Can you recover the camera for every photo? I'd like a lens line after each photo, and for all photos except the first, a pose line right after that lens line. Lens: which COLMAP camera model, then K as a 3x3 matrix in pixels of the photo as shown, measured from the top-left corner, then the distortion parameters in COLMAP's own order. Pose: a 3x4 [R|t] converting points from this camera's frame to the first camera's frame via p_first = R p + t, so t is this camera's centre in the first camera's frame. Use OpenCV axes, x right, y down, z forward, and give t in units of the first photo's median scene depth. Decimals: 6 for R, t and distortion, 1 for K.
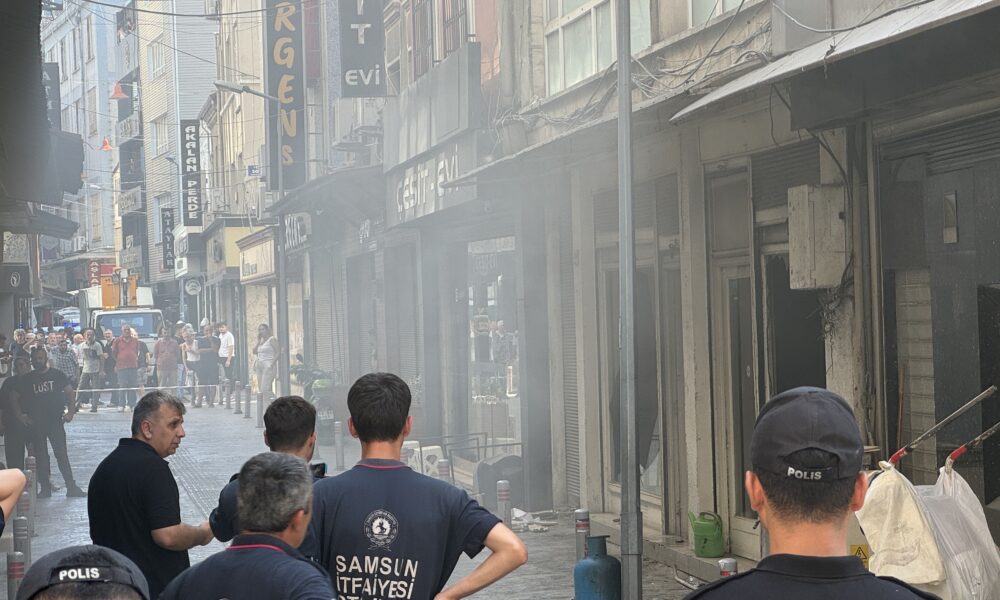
lens RADIAL K [[2482.3, 0, 500.0], [0, 2482.3, 300.0], [0, 0, 1]] dist [-0.334970, 8.176720]
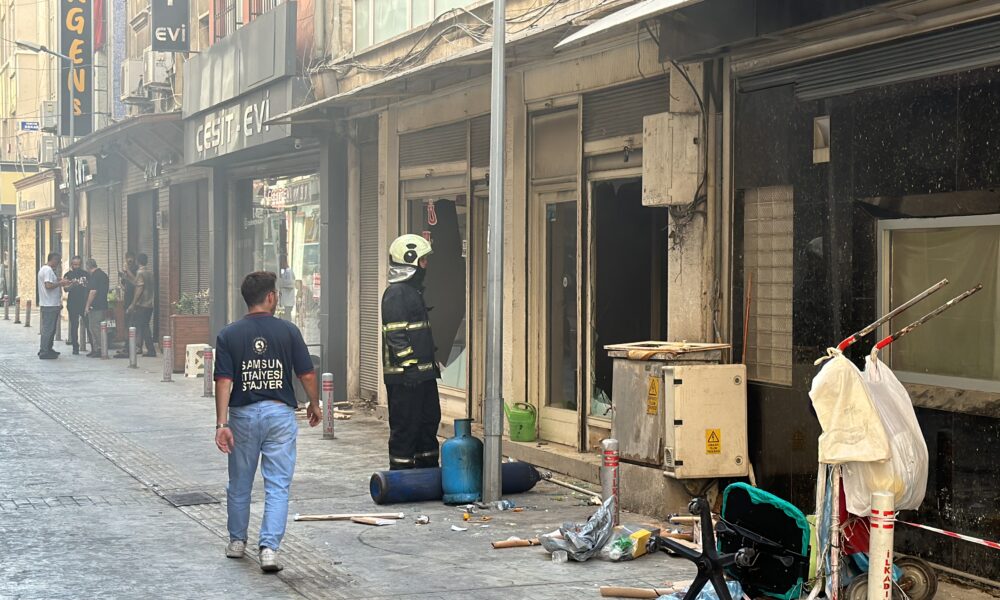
lens RADIAL K [[1875.0, 0, 504.1], [0, 1875.0, 313.4], [0, 0, 1]] dist [0.133552, 0.068994]
pose [[0.985101, 0.030035, 0.169332, -0.066407], [-0.035127, 0.999014, 0.027151, 0.017715], [-0.168350, -0.032694, 0.985185, 0.117618]]
